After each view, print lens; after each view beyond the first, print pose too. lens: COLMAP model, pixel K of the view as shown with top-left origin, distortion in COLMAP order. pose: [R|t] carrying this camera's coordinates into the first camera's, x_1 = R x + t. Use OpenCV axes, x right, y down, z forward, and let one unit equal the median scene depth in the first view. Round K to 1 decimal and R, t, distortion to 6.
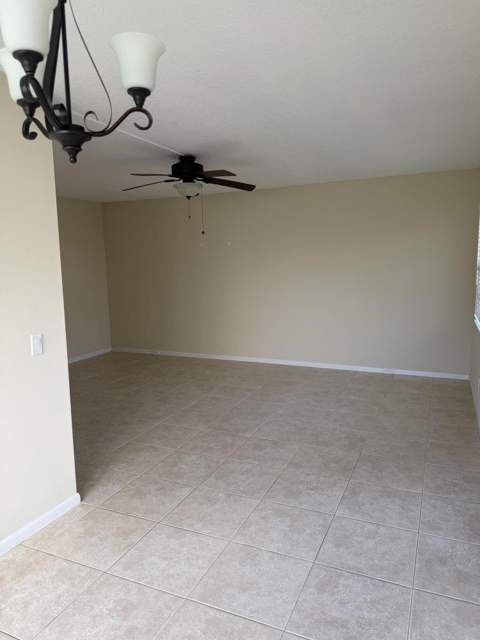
lens RADIAL K [[447.5, 0, 240.0], [0, 447.5, 320.0], [0, 0, 1]] dist [0.053357, -0.100677]
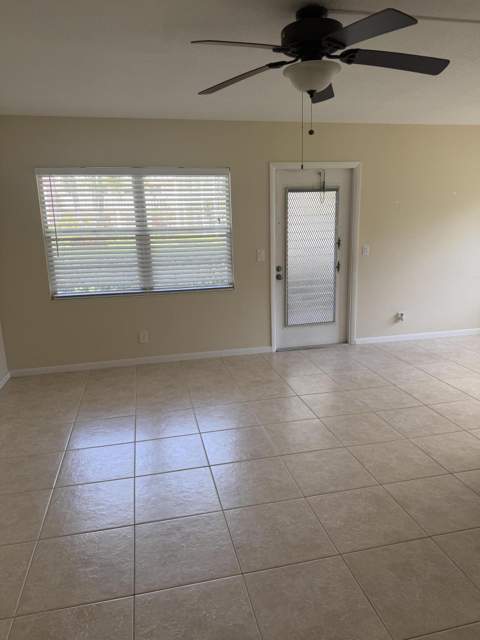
lens RADIAL K [[442.5, 0, 240.4], [0, 442.5, 342.5], [0, 0, 1]] dist [0.128676, -0.206478]
pose [[-0.598780, -0.183953, 0.779502, -0.604687], [0.137827, 0.935080, 0.326540, -0.213657], [-0.788965, 0.302962, -0.534554, 1.703789]]
